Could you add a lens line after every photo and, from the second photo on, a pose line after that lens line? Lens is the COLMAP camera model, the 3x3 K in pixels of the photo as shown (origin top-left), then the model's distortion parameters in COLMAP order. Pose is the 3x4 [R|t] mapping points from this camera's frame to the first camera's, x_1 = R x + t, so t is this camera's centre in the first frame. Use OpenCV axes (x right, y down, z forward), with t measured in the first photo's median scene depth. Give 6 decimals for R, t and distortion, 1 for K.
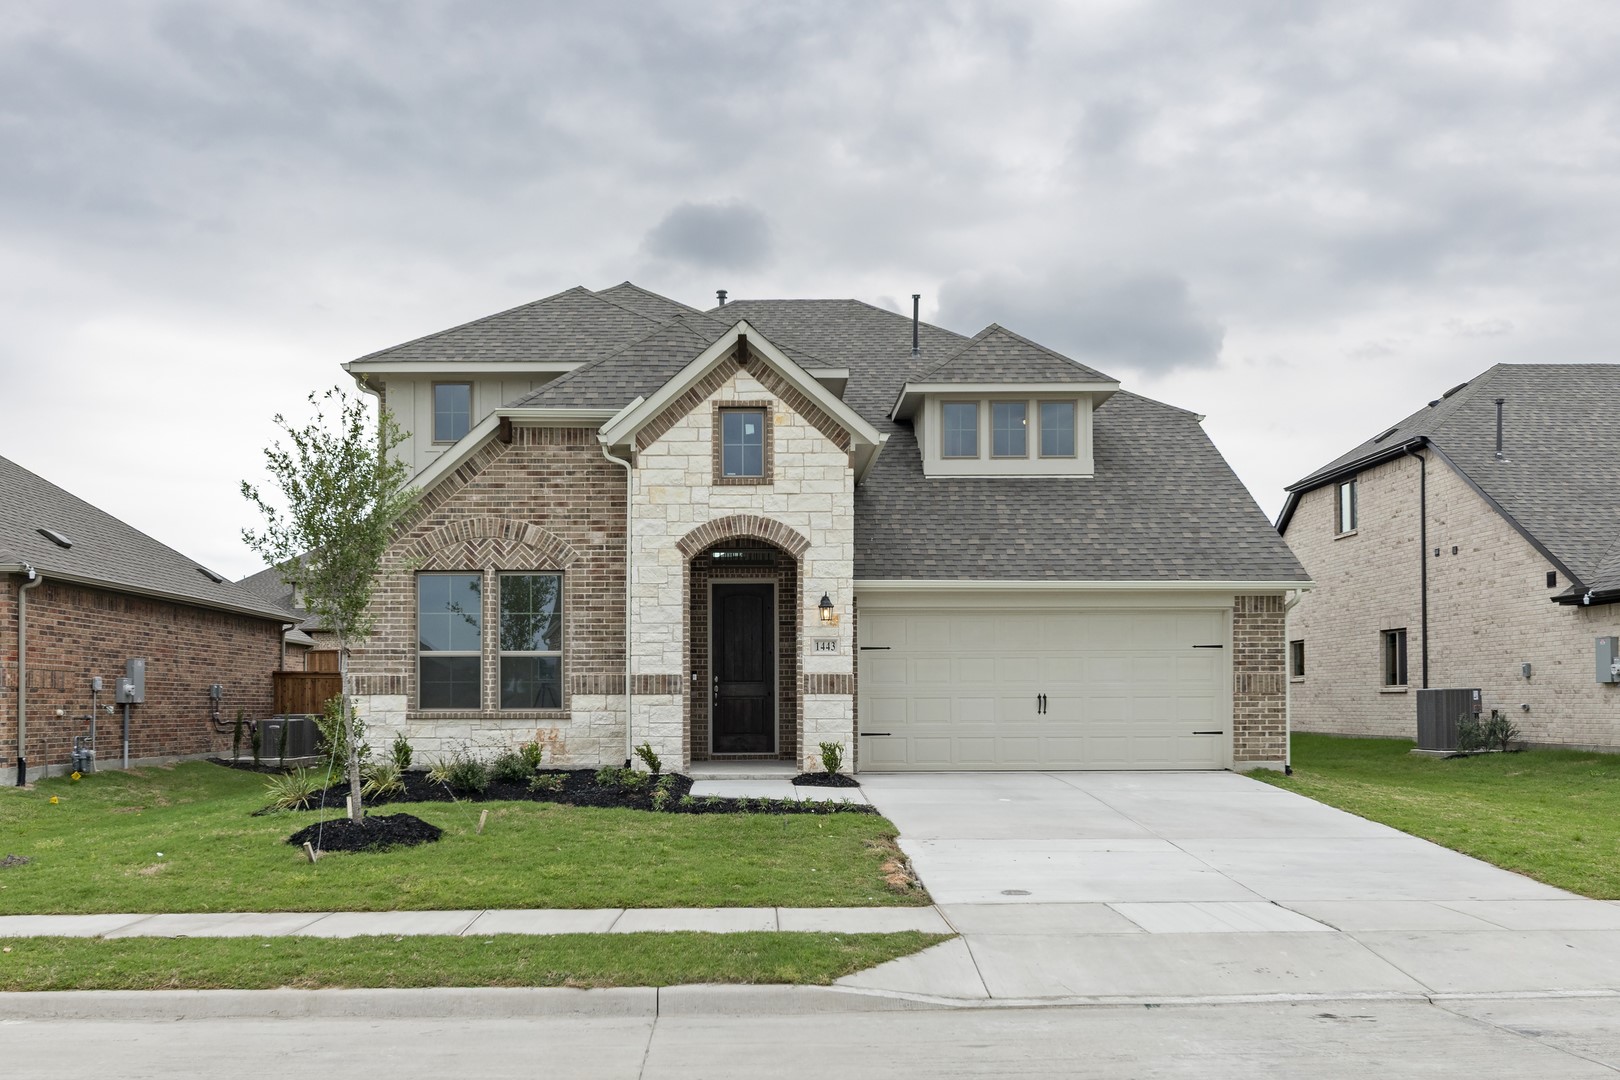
lens RADIAL K [[1012.0, 0, 807.0], [0, 1012.0, 522.0], [0, 0, 1]] dist [0.003297, 0.000645]
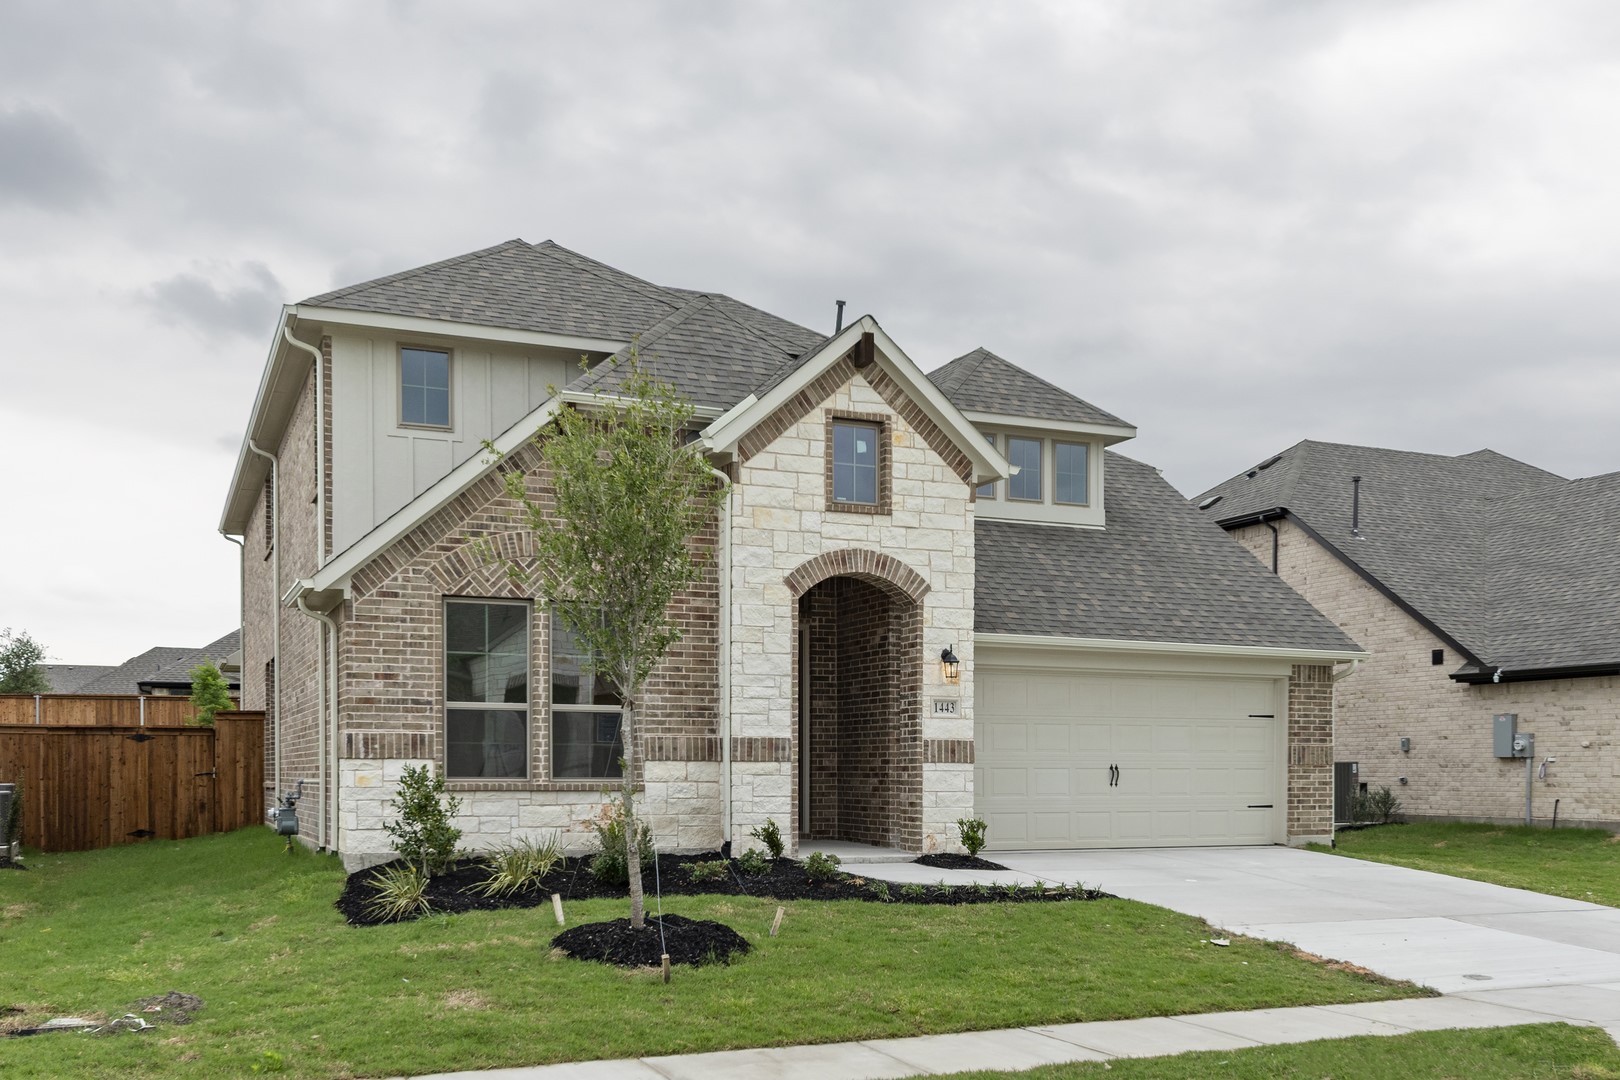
lens RADIAL K [[1181.4, 0, 796.3], [0, 1181.4, 589.6], [0, 0, 1]] dist [0.005799, 0.001210]
pose [[0.951386, 0.052832, 0.303438, -0.402226], [-0.060172, 0.998077, 0.014886, 0.014959], [-0.302068, -0.032421, 0.952735, 0.082328]]
